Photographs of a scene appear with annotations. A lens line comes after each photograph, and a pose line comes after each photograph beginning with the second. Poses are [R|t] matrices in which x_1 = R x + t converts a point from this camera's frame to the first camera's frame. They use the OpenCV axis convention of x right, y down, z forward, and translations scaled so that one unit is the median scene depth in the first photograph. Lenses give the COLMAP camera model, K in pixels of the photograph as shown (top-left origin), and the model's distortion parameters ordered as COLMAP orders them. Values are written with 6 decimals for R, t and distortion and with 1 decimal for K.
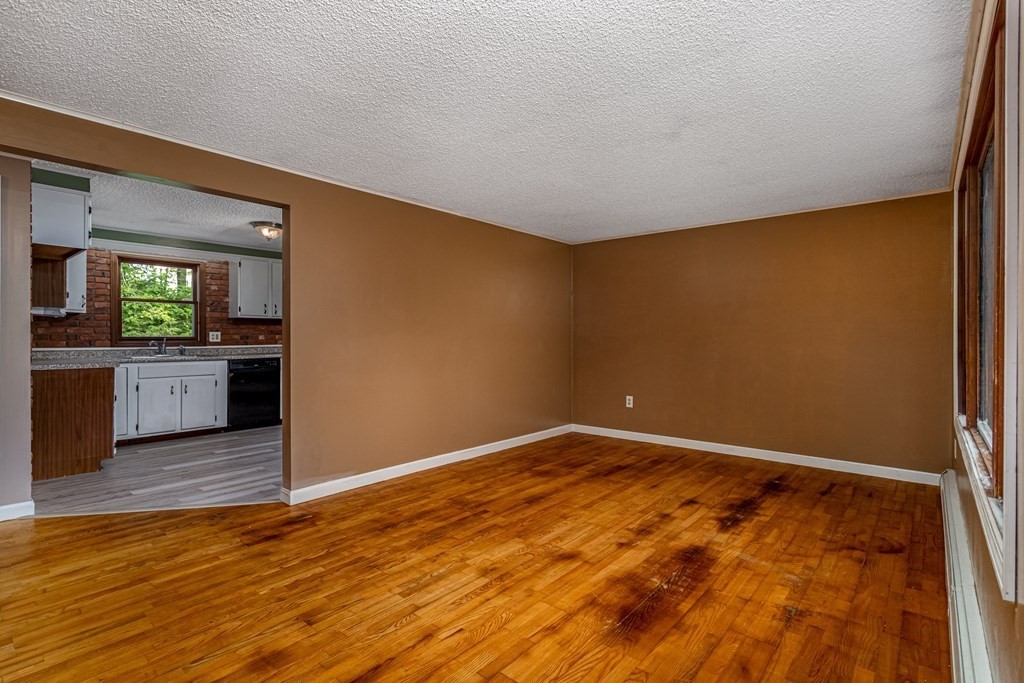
lens RADIAL K [[486.4, 0, 514.4], [0, 486.4, 335.6], [0, 0, 1]] dist [0.002411, 0.000953]
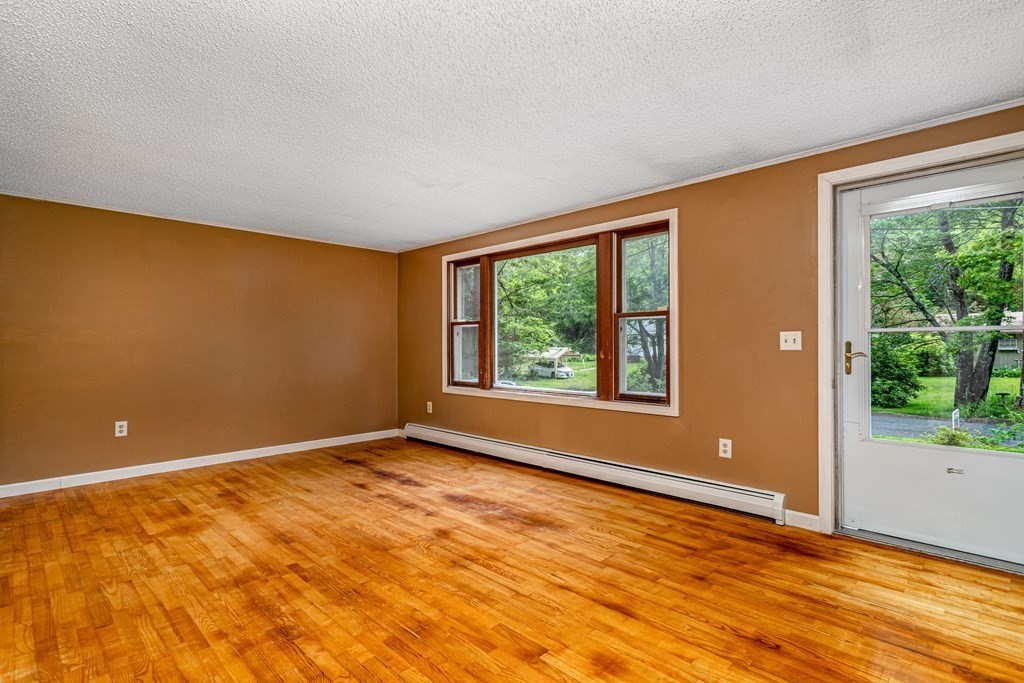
lens RADIAL K [[495.6, 0, 503.0], [0, 495.6, 341.6], [0, 0, 1]] dist [0.000229, 0.000896]
pose [[0.084045, 0.005950, 0.996444, -0.792017], [-0.000435, 0.999982, -0.005935, 0.011817], [-0.996462, 0.000066, 0.084046, 0.587033]]
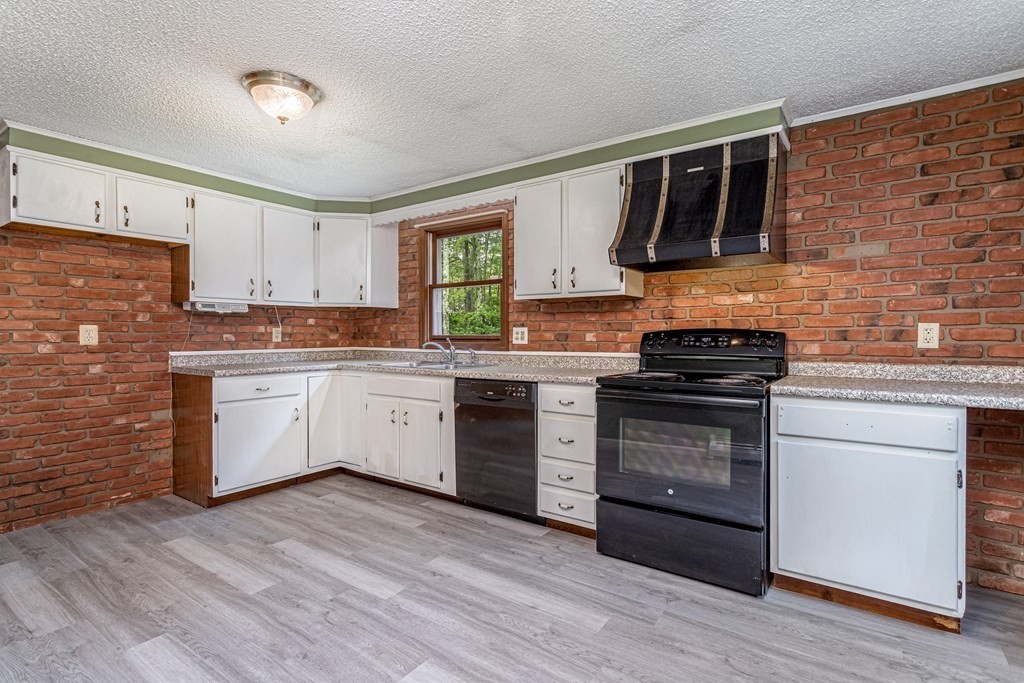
lens RADIAL K [[494.9, 0, 508.3], [0, 494.9, 337.4], [0, 0, 1]] dist [-0.001316, 0.000175]
pose [[0.084072, 0.007304, -0.996433, -0.035113], [0.002631, 0.999968, 0.007552, 0.000000], [0.996456, -0.003257, 0.084050, 1.803195]]
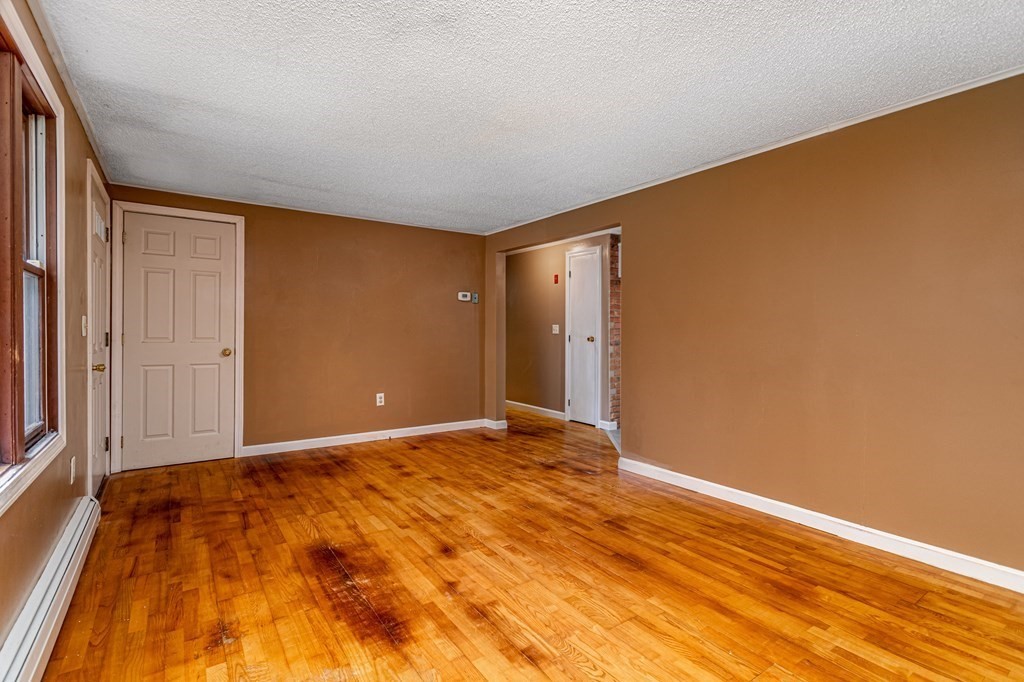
lens RADIAL K [[486.4, 0, 514.4], [0, 486.4, 335.1], [0, 0, 1]] dist [0.002411, 0.000953]
pose [[-0.251063, 0.003557, -0.967964, 0.791245], [0.000019, 0.999993, 0.003670, 0.011166], [0.967971, 0.000903, -0.251062, 1.059833]]
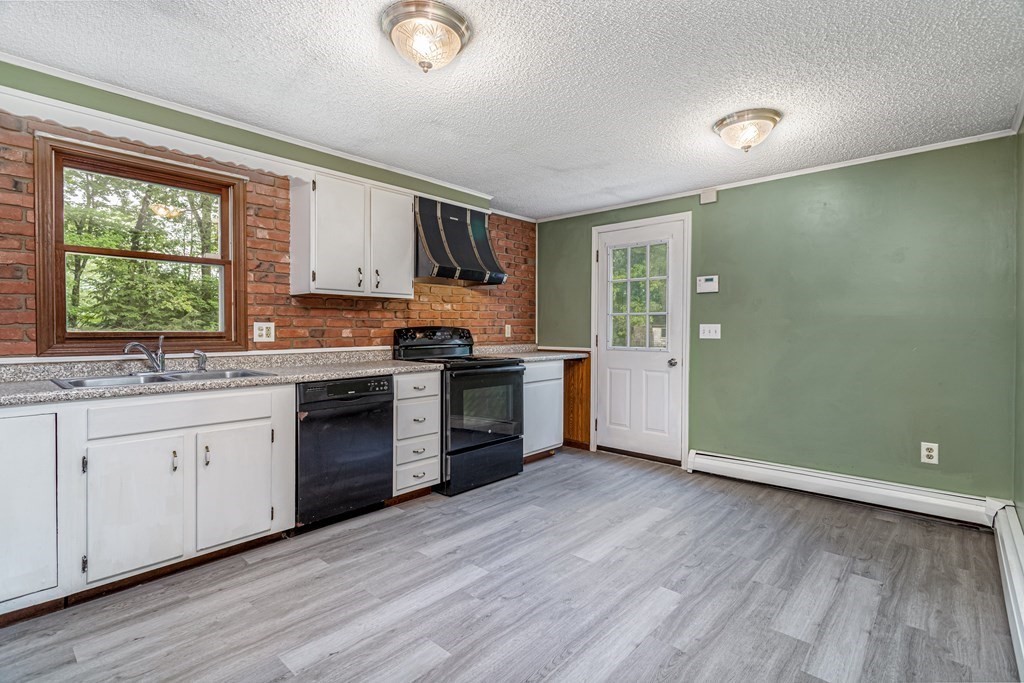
lens RADIAL K [[485.9, 0, 523.7], [0, 485.9, 331.9], [0, 0, 1]] dist [-0.001581, 0.000087]
pose [[0.999776, 0.001088, -0.021113, -0.649495], [-0.000952, 0.999979, 0.006480, -0.002206], [0.021120, -0.006459, 0.999756, 0.973005]]
